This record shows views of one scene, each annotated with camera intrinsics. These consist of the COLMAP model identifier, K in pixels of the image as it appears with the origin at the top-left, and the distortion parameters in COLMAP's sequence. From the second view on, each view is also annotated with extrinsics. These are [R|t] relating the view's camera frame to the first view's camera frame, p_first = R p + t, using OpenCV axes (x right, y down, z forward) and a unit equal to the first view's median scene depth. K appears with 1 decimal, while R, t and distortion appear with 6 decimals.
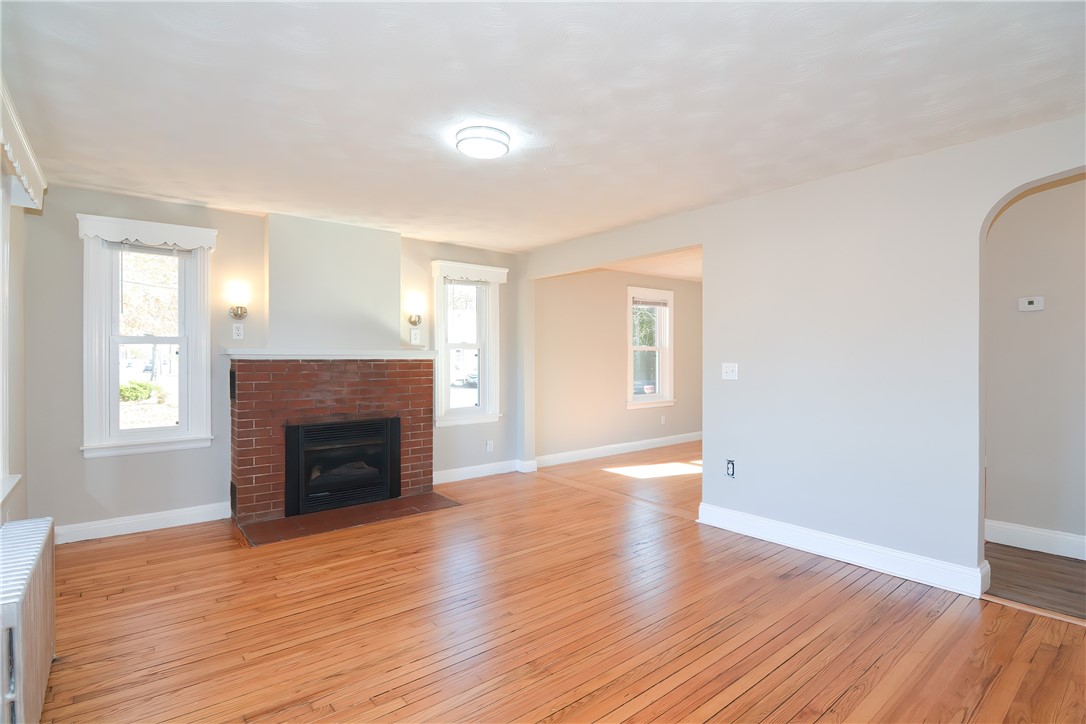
lens RADIAL K [[532.8, 0, 538.5], [0, 532.8, 362.8], [0, 0, 1]] dist [-0.014761, -0.000958]
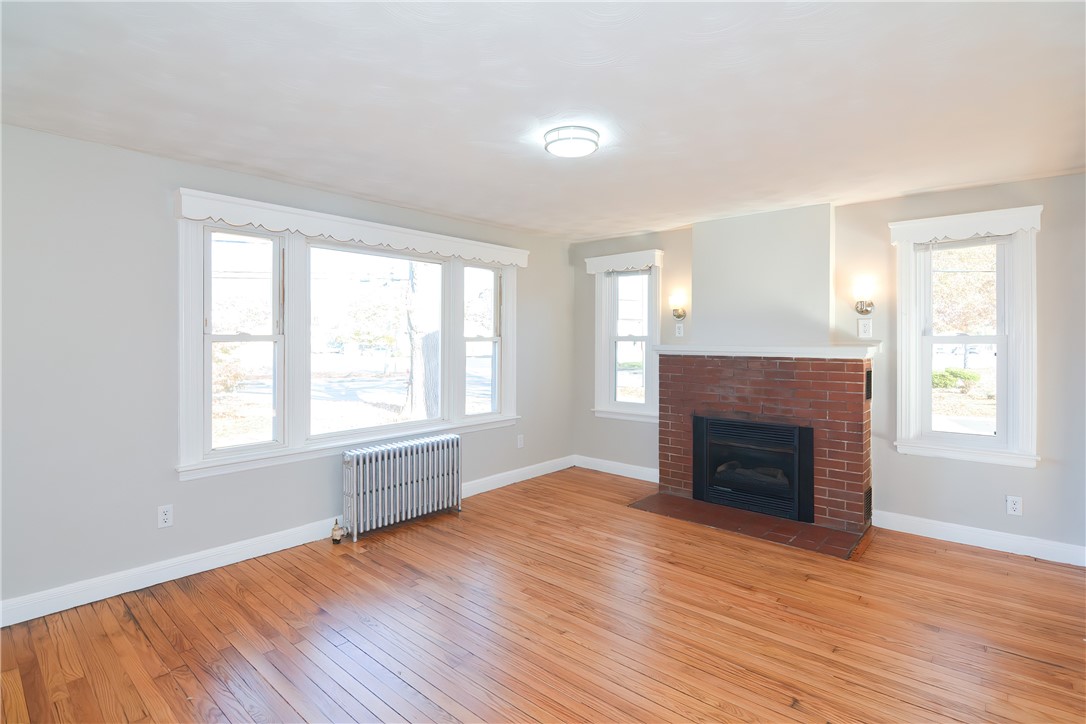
lens RADIAL K [[530.2, 0, 540.6], [0, 530.2, 344.1], [0, 0, 1]] dist [-0.011585, -0.001014]
pose [[0.167568, 0.006119, -0.985842, 0.512312], [-0.013709, 0.999899, 0.003876, -0.027099], [0.985765, 0.012866, 0.167635, 0.470588]]
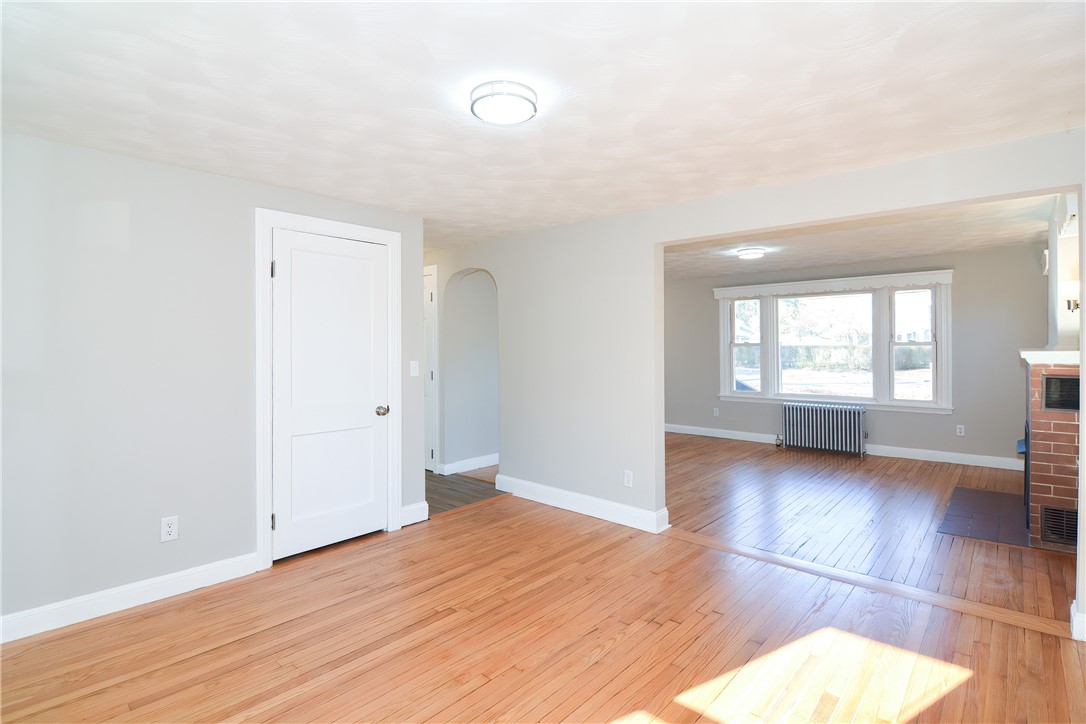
lens RADIAL K [[536.5, 0, 541.9], [0, 536.5, 335.7], [0, 0, 1]] dist [0.007537, -0.009277]
pose [[-0.986437, 0.006437, -0.164012, 0.650349], [0.006900, 0.999974, -0.002254, -0.057375], [0.163993, -0.003355, -0.986456, 1.808556]]
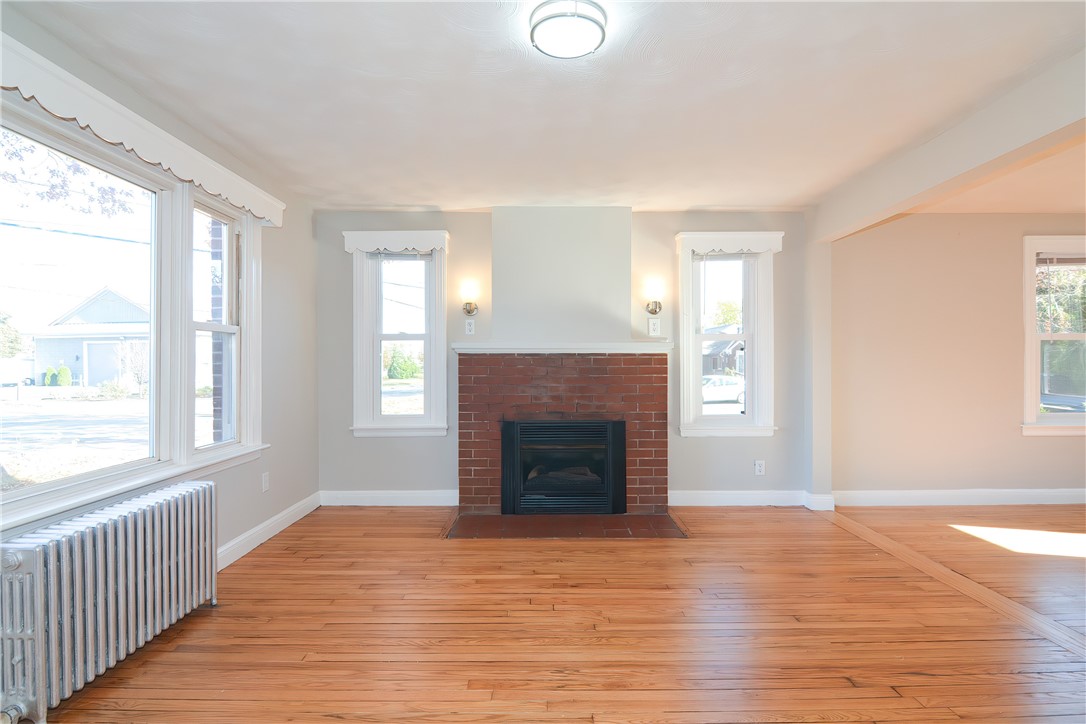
lens RADIAL K [[537.1, 0, 540.6], [0, 537.1, 366.0], [0, 0, 1]] dist [0.024602, -0.029062]
pose [[0.778516, 0.001740, -0.627622, 0.189913], [-0.004804, 0.999983, -0.003187, 0.018500], [0.627606, 0.005496, 0.778512, 0.253500]]
